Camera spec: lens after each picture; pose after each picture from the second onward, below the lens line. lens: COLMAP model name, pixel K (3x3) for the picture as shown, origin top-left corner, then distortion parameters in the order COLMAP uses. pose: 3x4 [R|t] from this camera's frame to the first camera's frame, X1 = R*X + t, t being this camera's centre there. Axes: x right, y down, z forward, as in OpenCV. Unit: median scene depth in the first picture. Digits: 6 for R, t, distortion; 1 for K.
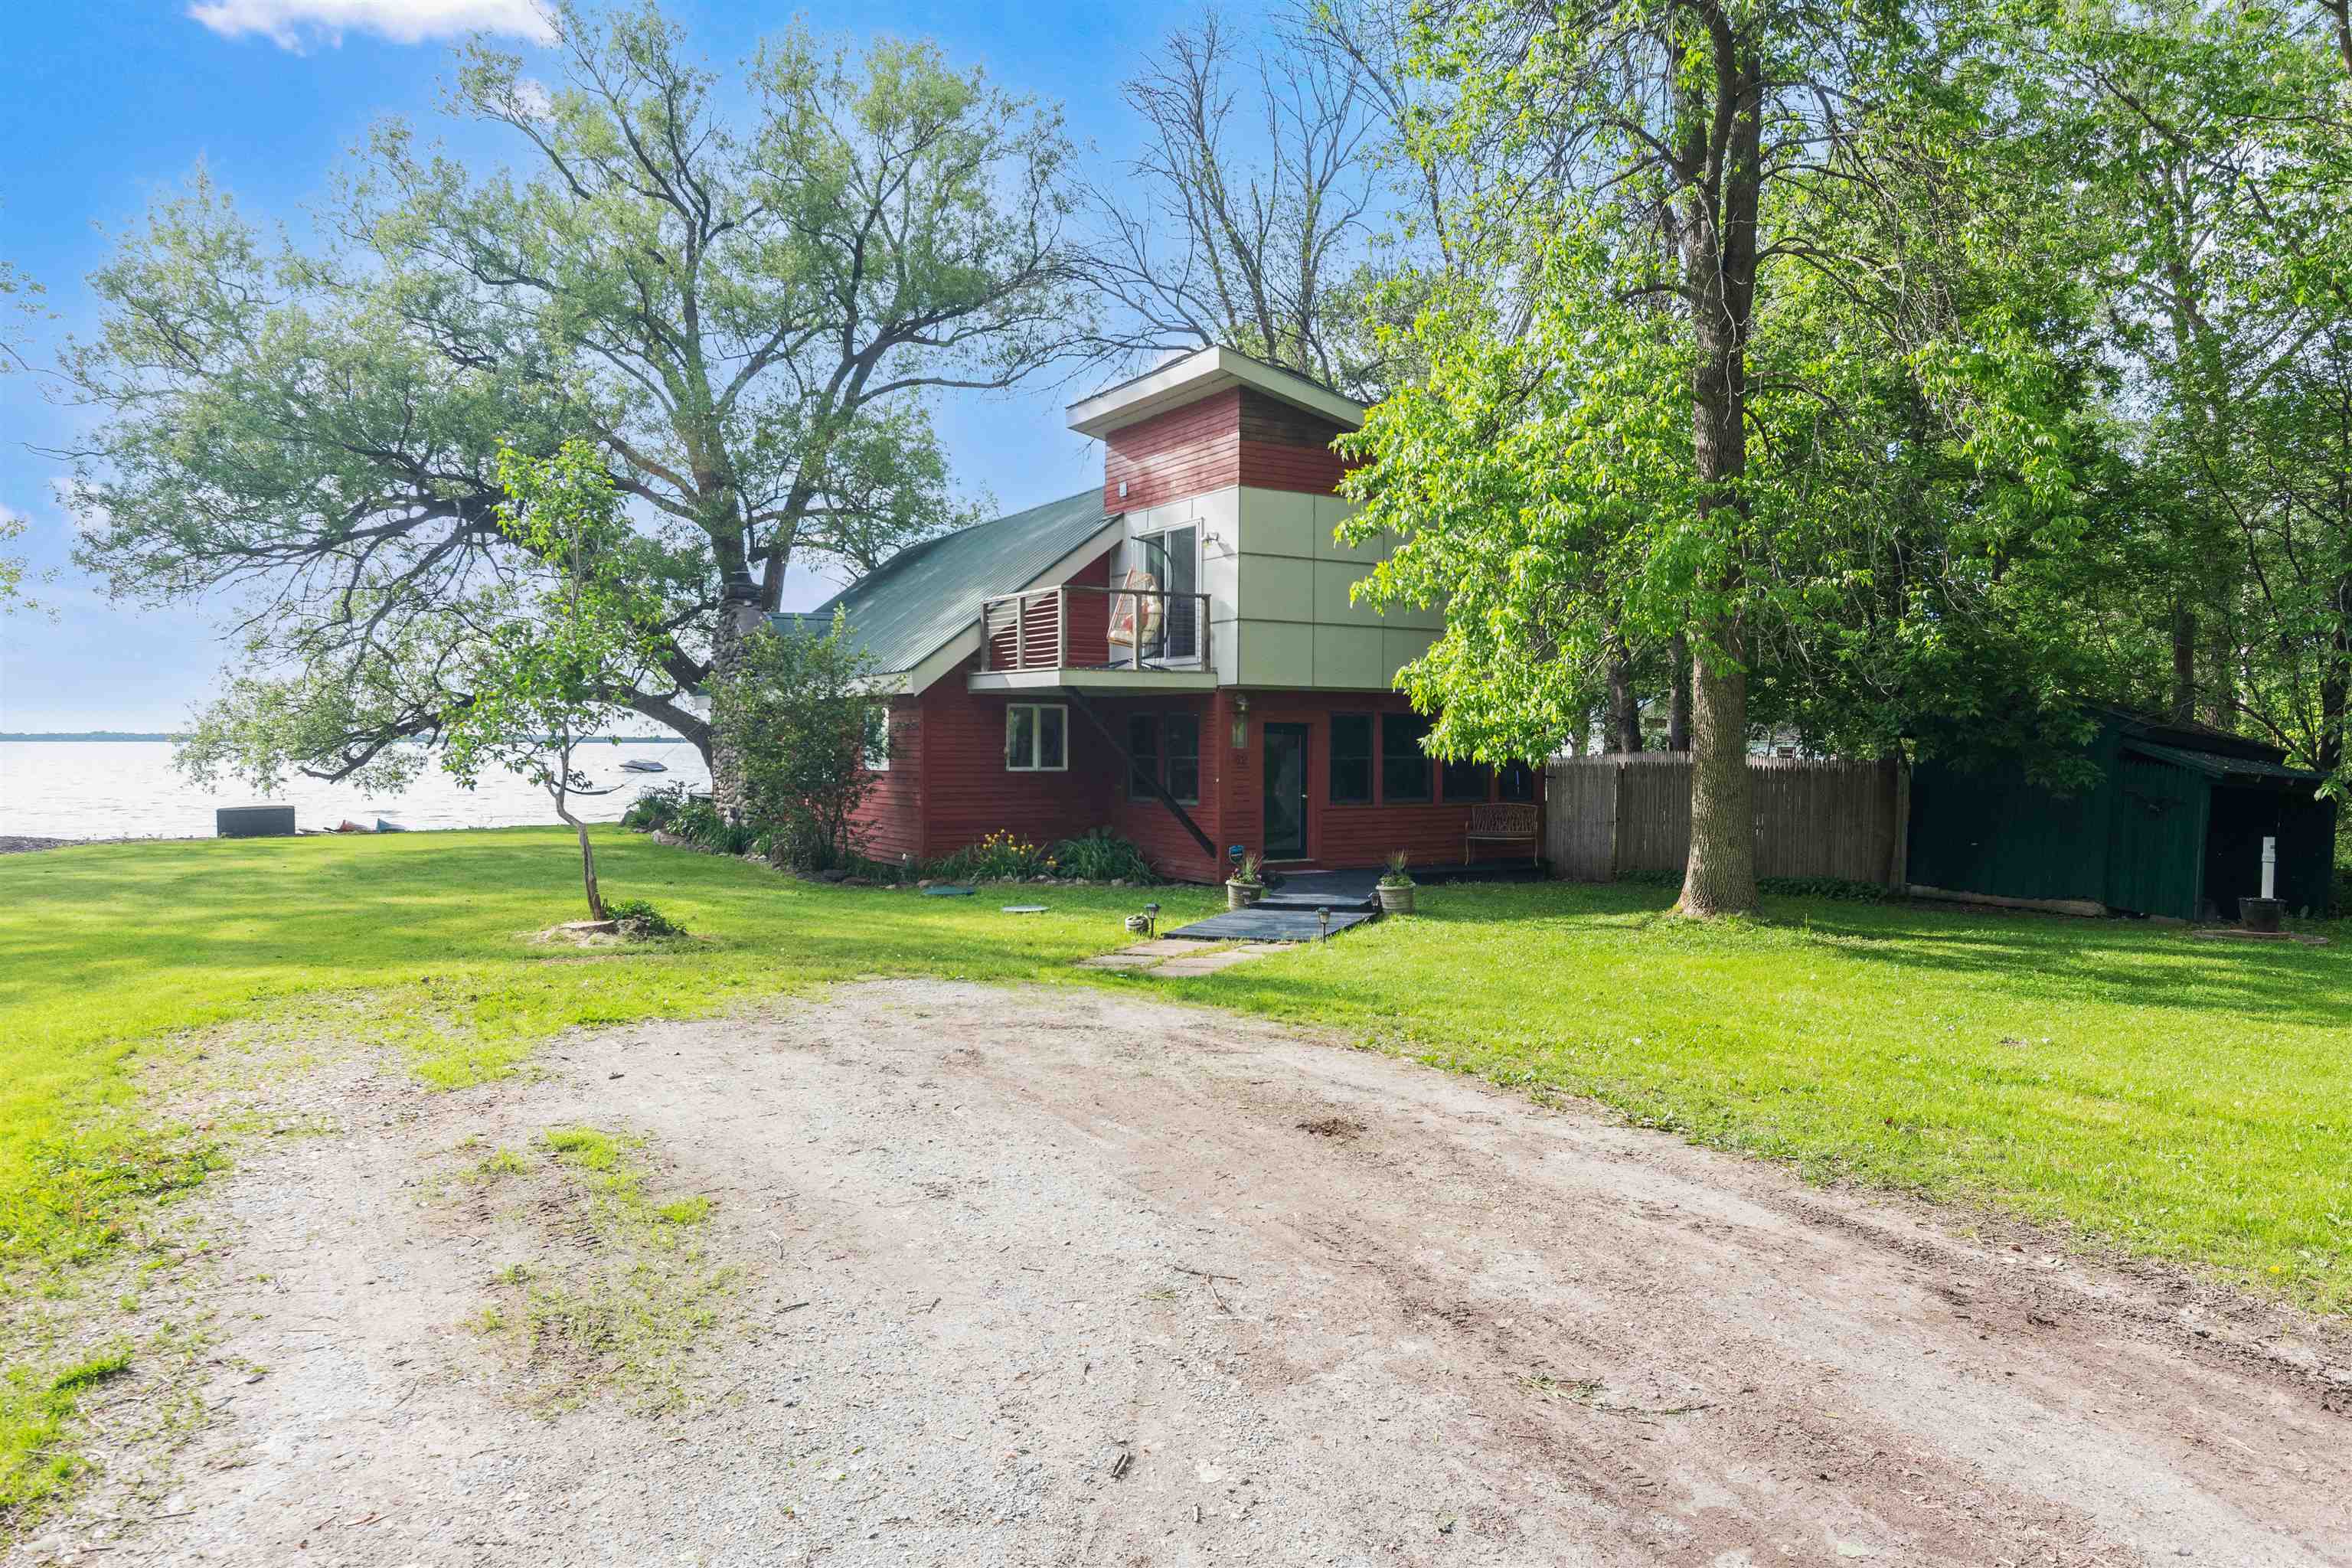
lens RADIAL K [[1391.9, 0, 1169.2], [0, 1391.9, 775.7], [0, 0, 1]] dist [0.001797, 0.000074]
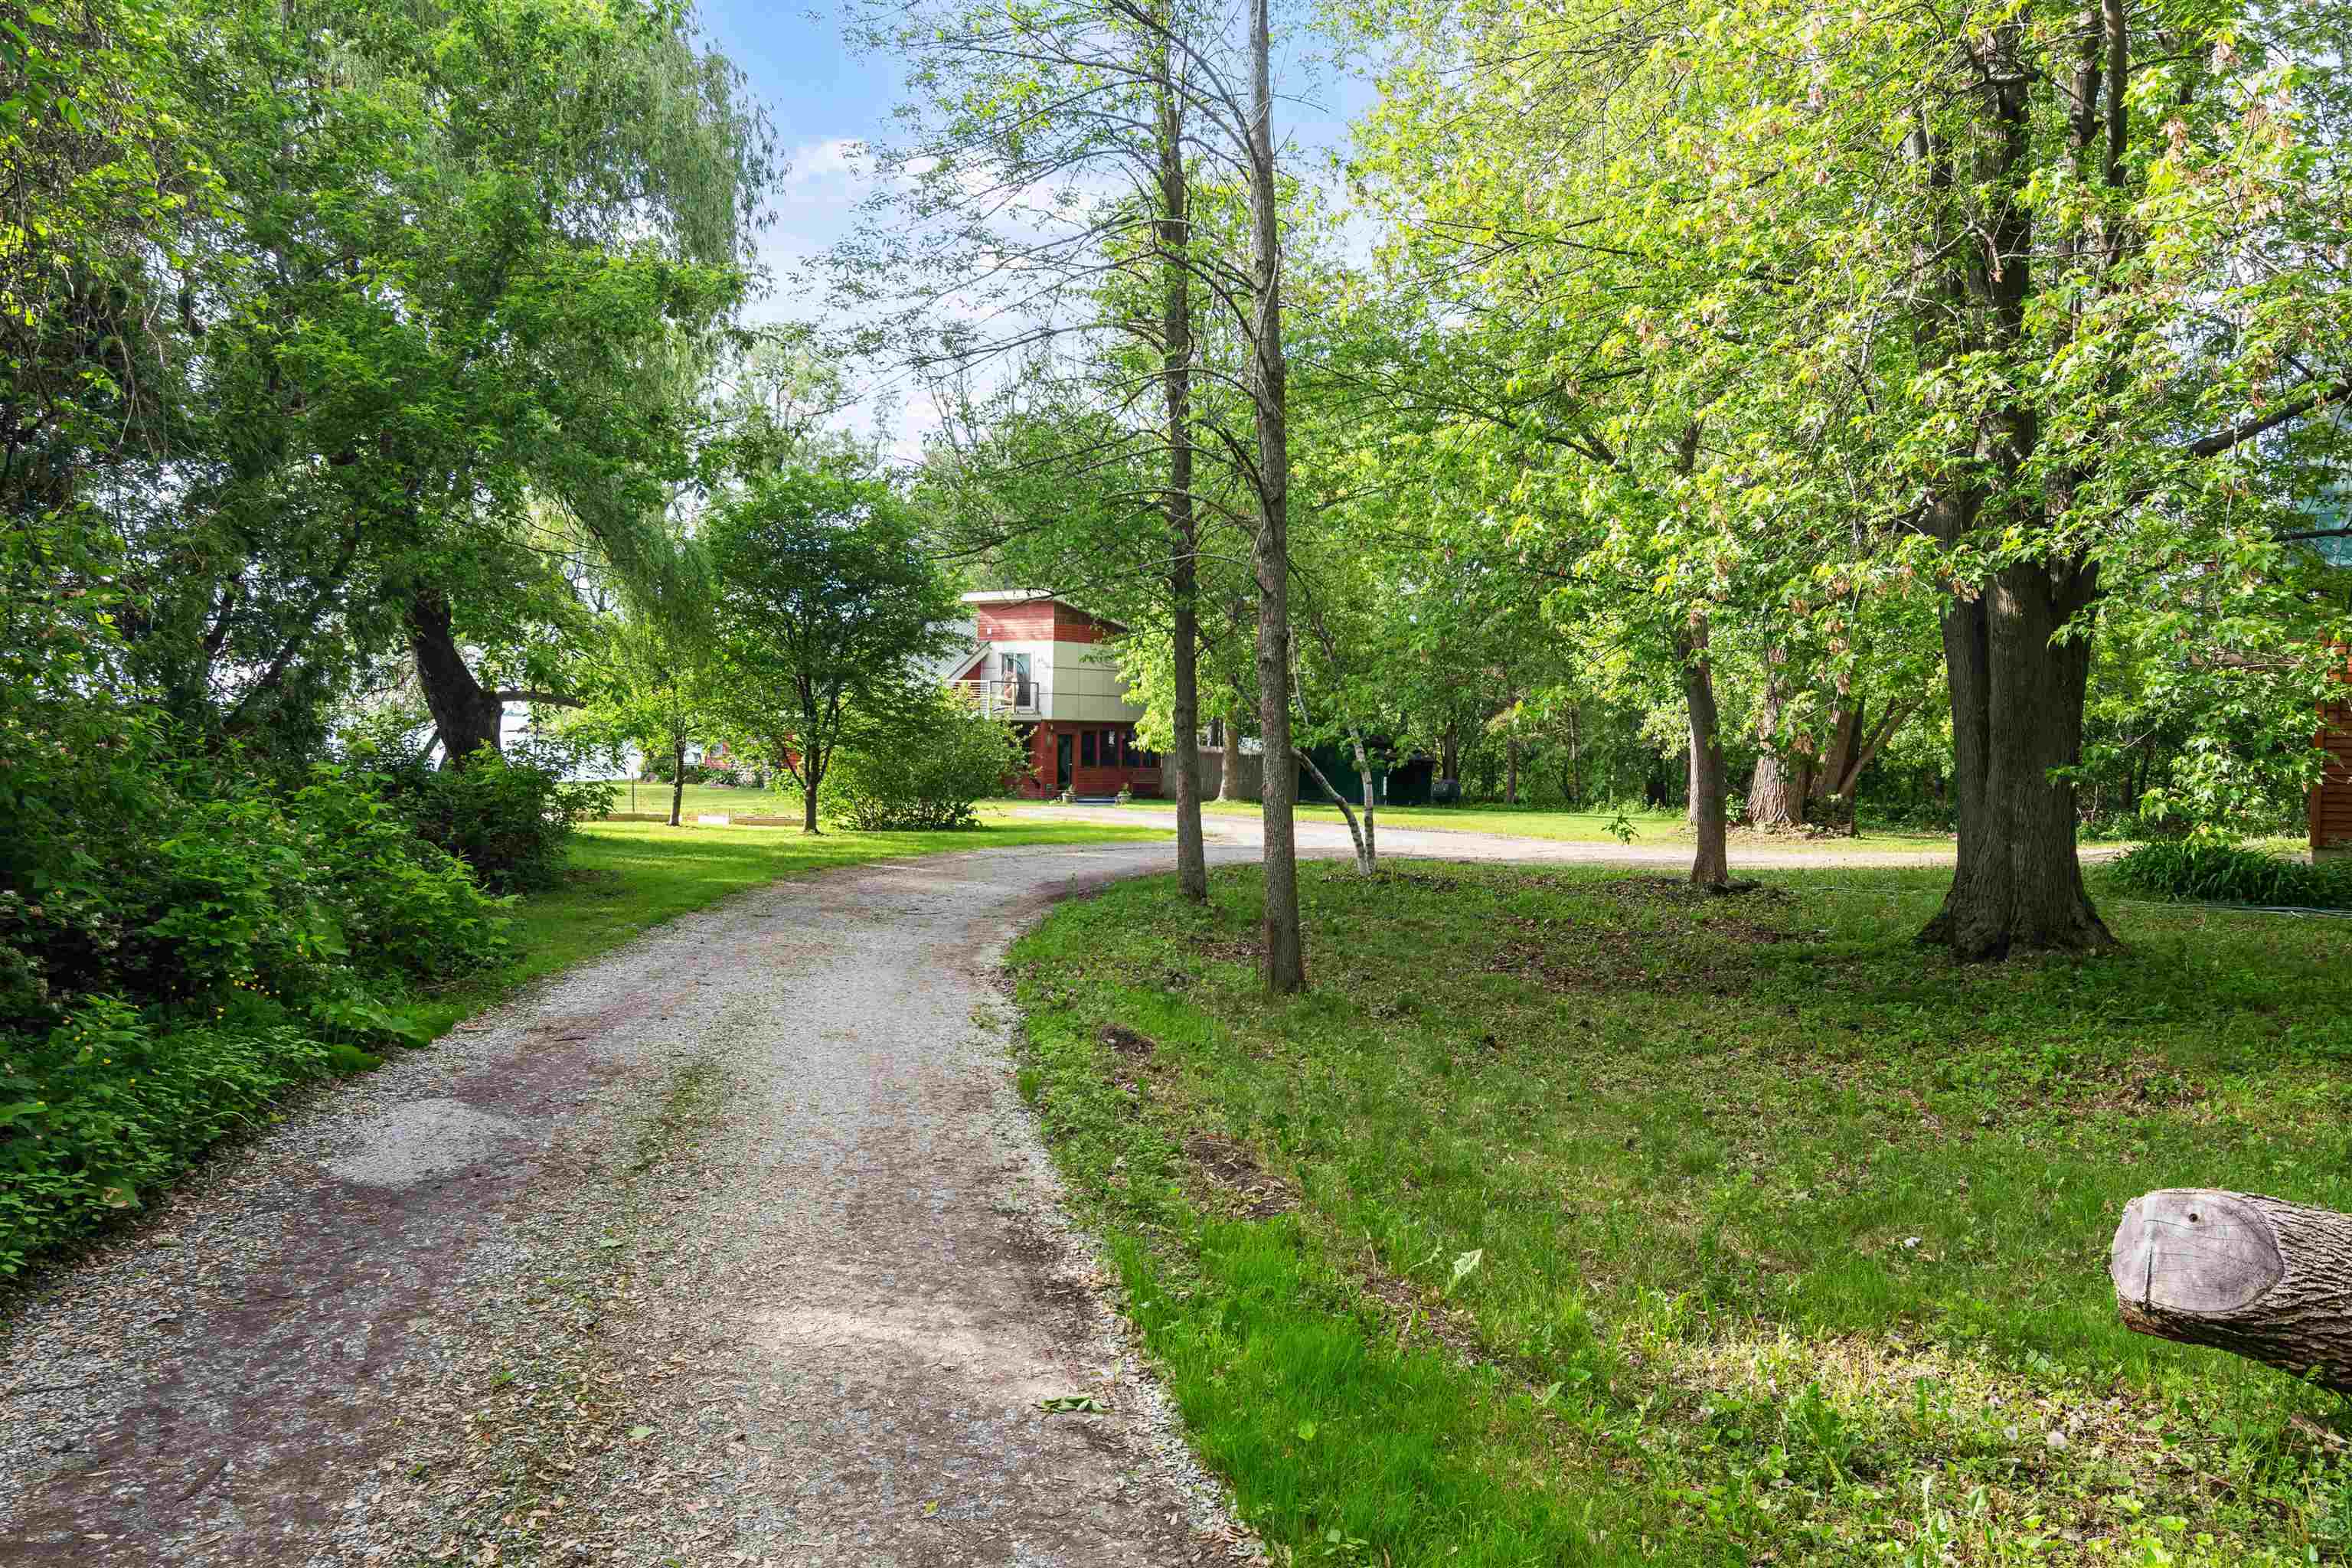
lens RADIAL K [[1628.3, 0, 1176.2], [0, 1628.3, 782.3], [0, 0, 1]] dist [0.000124, 0.000001]
pose [[0.944153, -0.001962, 0.329501, -0.690545], [0.003112, 0.999991, -0.002964, 0.056423], [-0.329492, 0.003824, 0.944151, -1.800360]]
